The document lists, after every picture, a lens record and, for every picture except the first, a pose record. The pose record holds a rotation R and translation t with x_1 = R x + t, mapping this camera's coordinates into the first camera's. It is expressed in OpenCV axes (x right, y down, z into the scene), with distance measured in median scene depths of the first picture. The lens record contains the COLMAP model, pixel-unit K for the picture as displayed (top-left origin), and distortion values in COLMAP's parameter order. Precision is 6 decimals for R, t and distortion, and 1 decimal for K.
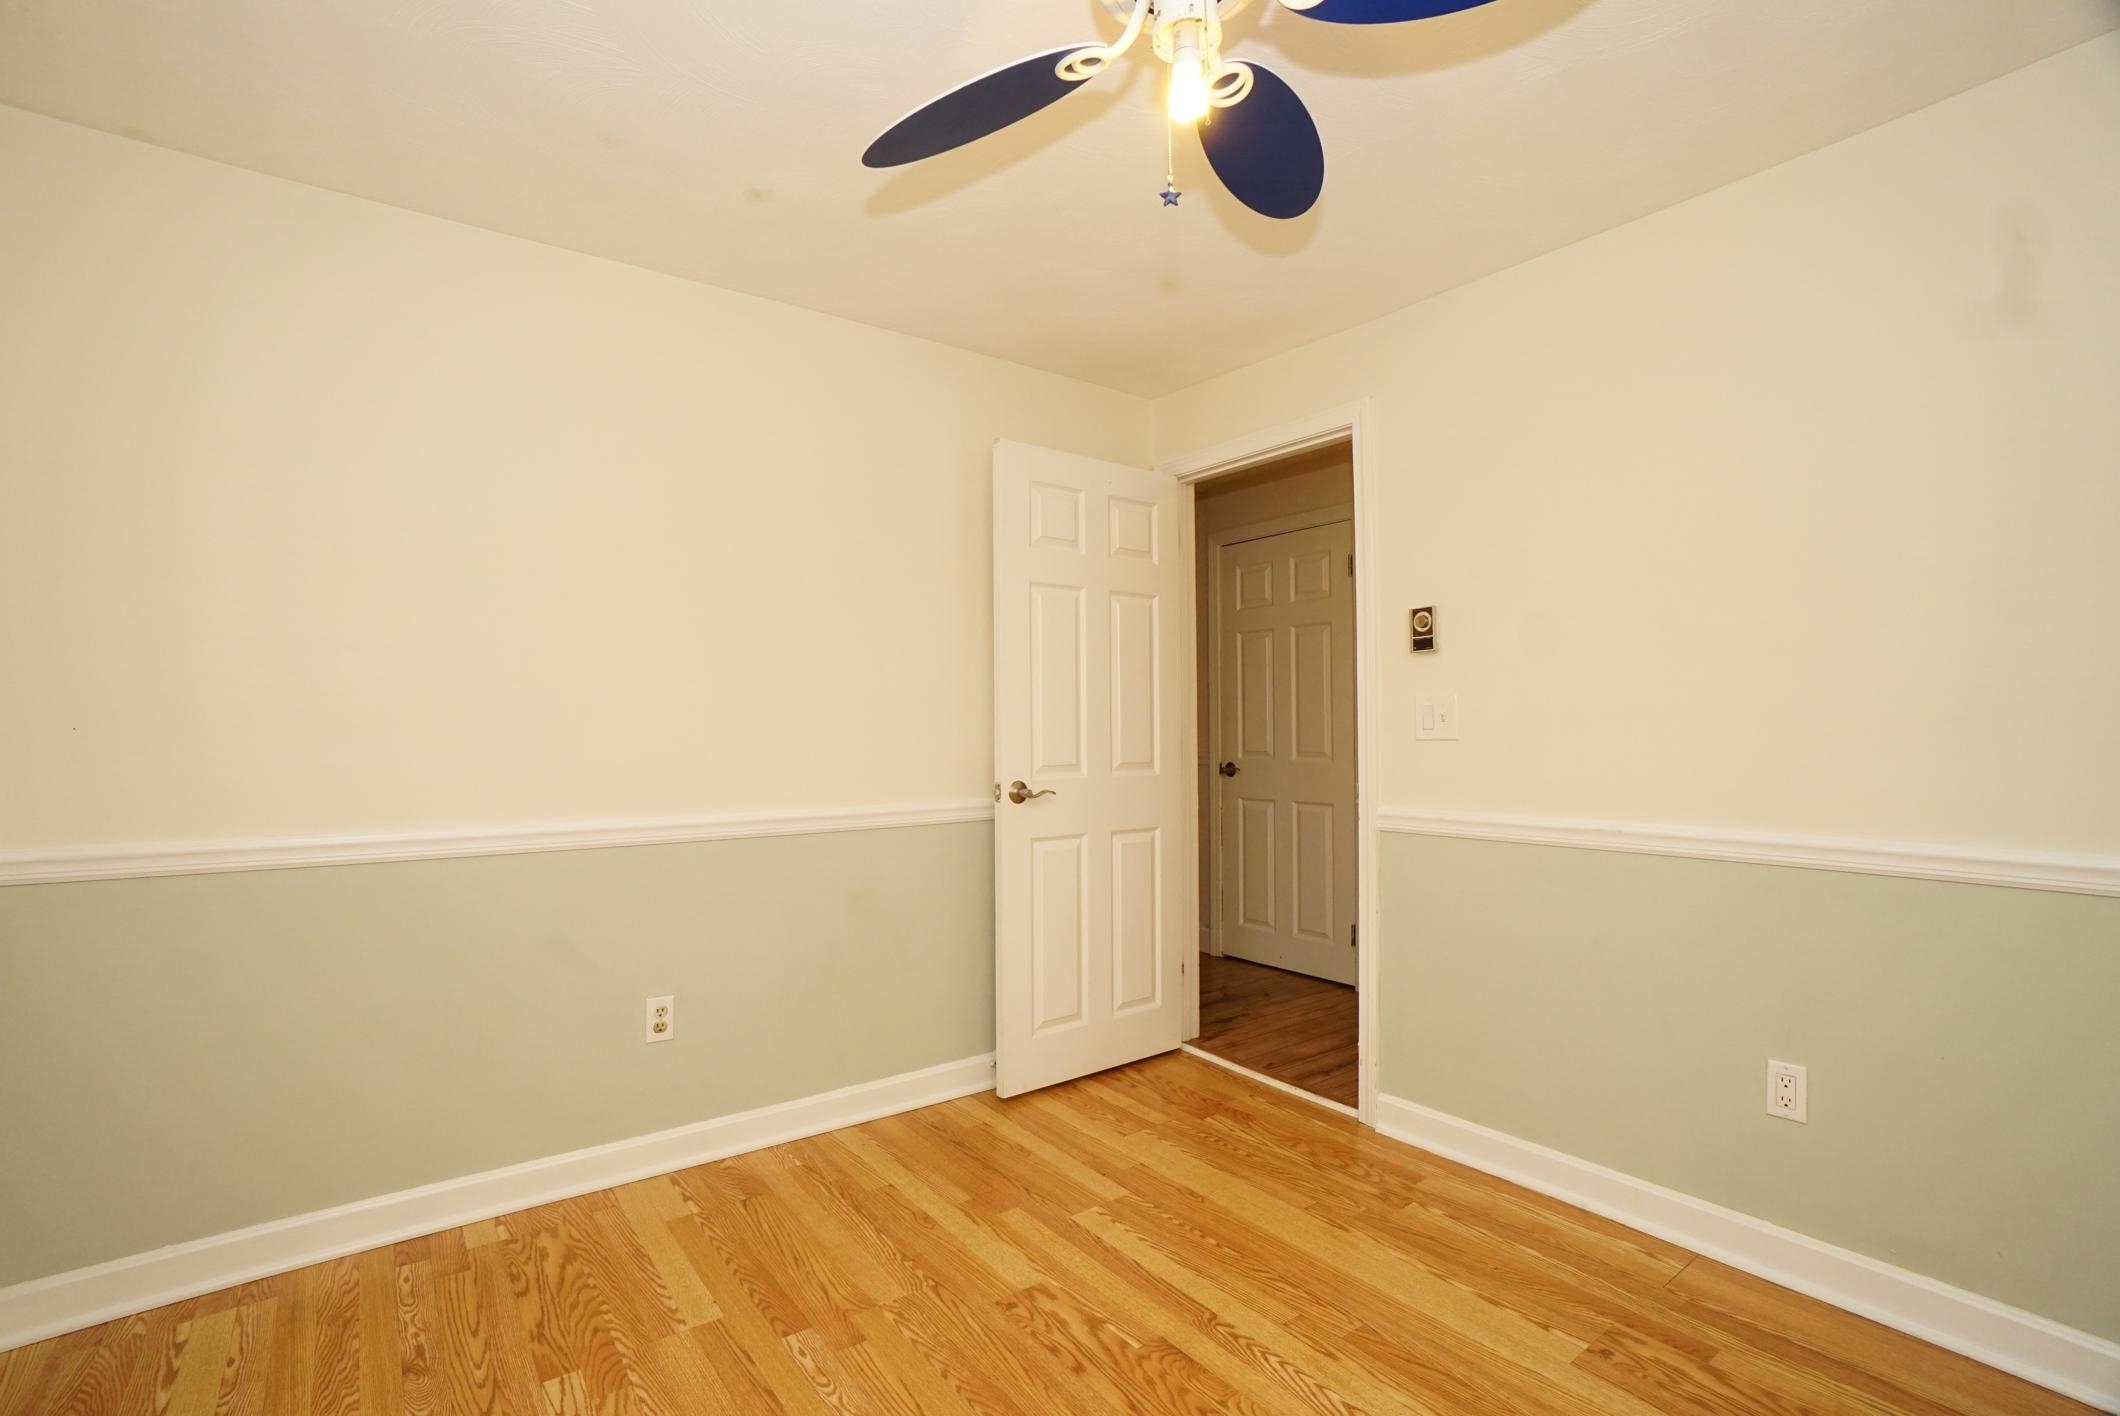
lens RADIAL K [[934.7, 0, 1051.8], [0, 934.7, 717.5], [0, 0, 1]] dist [-0.065666, 0.023781]
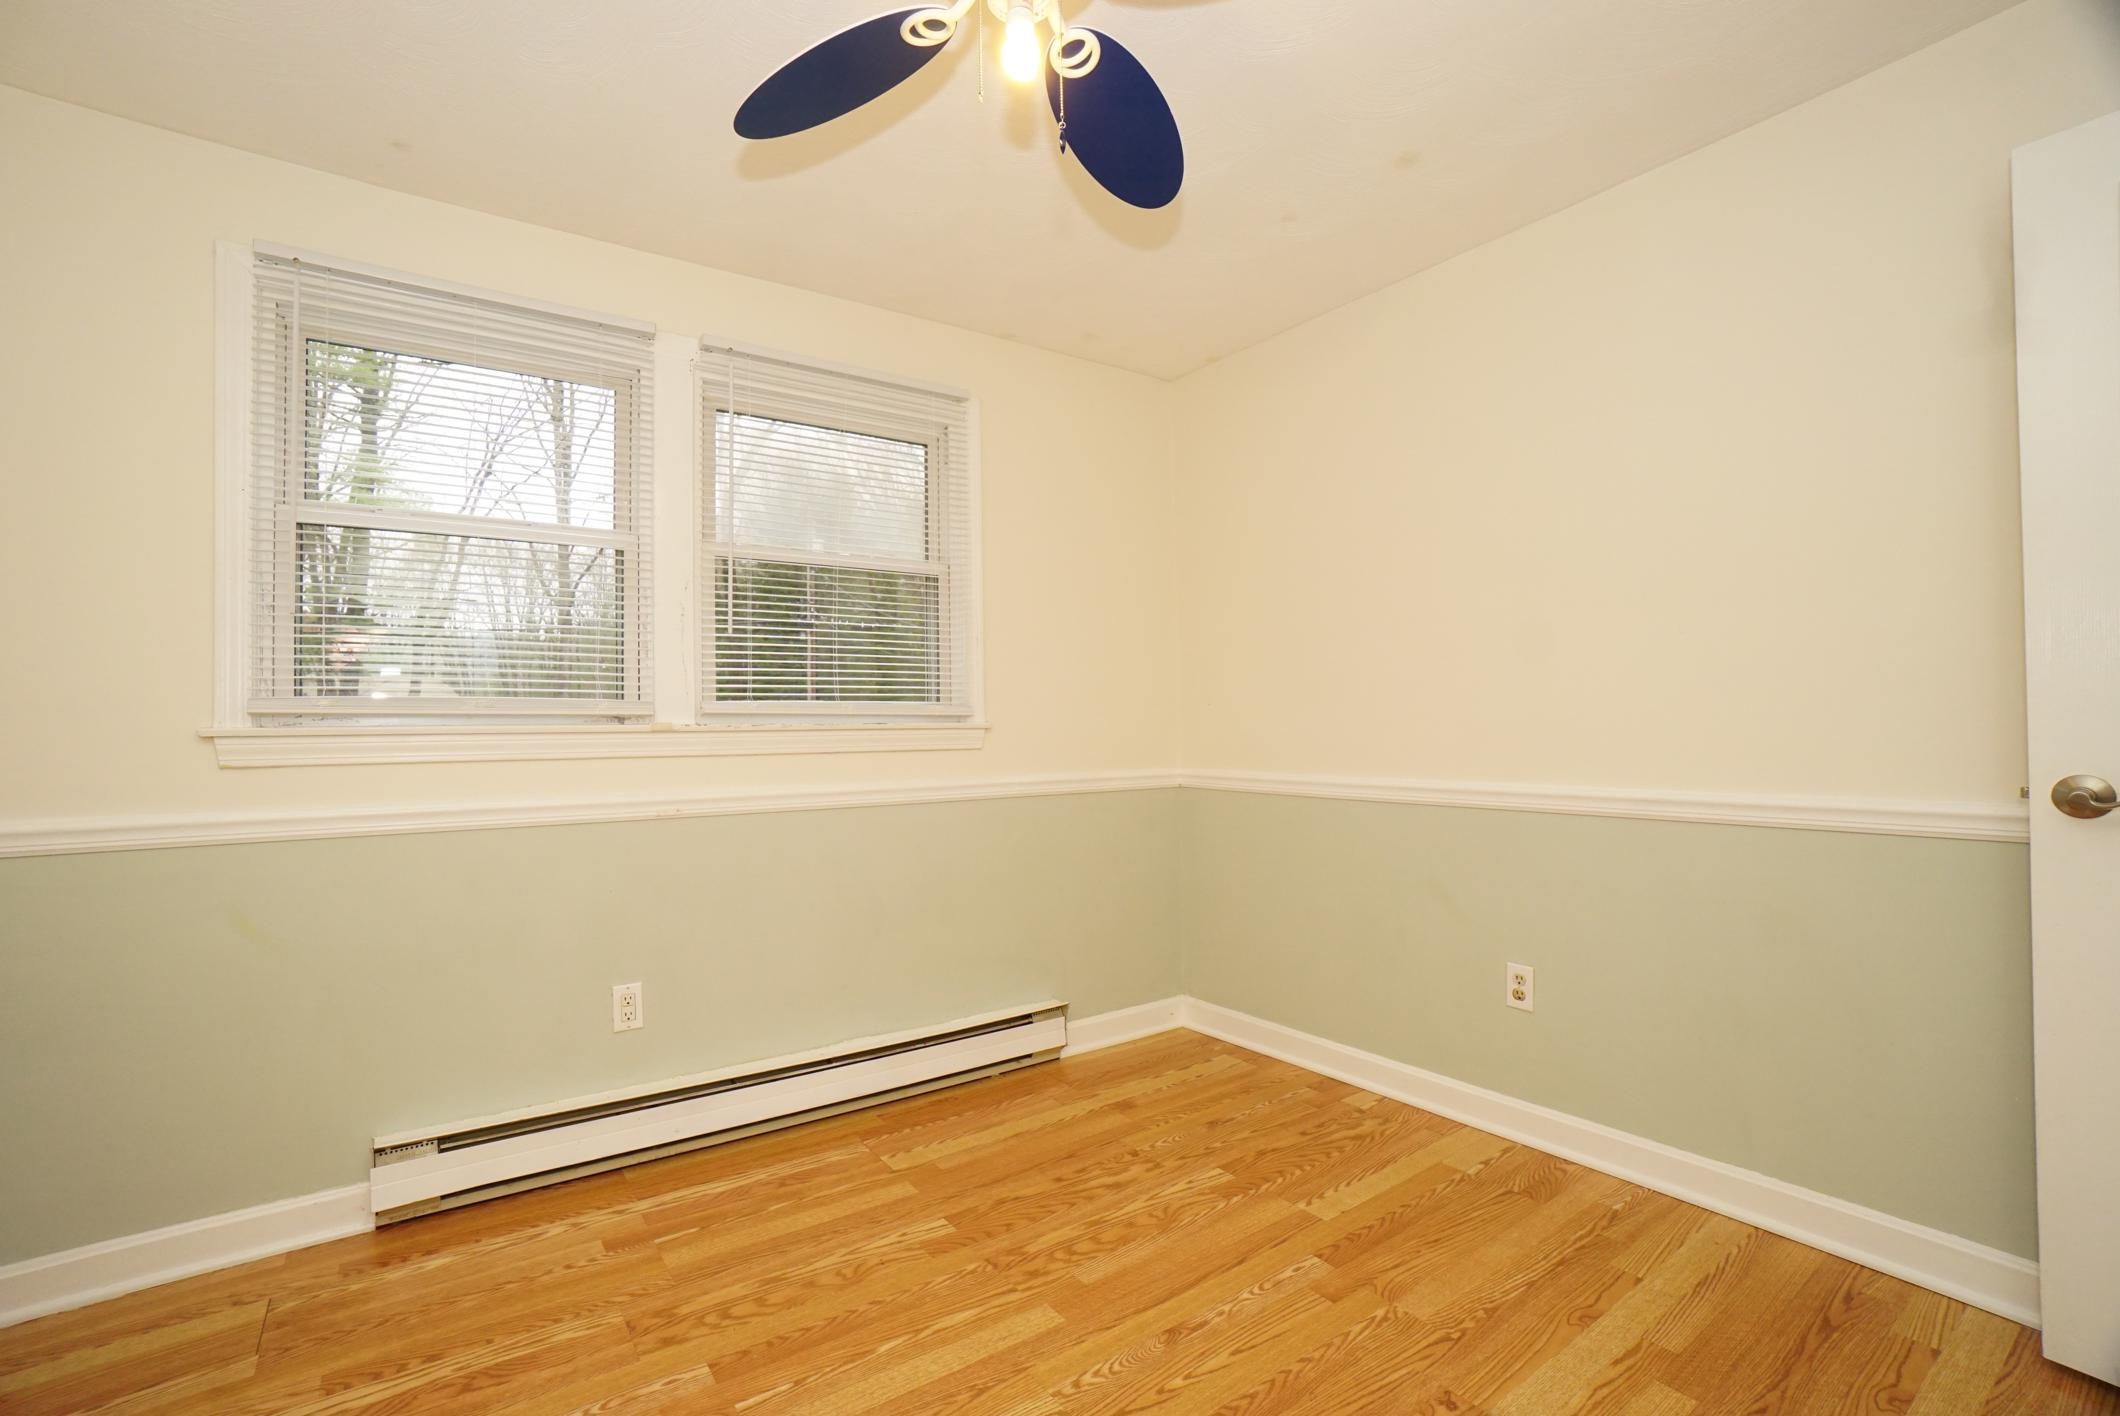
lens RADIAL K [[934.7, 0, 1051.8], [0, 934.7, 717.5], [0, 0, 1]] dist [-0.065666, 0.023781]
pose [[-0.004205, 0.001310, -0.999990, 0.642995], [0.023696, 0.999718, 0.001210, 0.027426], [0.999710, -0.023691, -0.004235, 0.575284]]
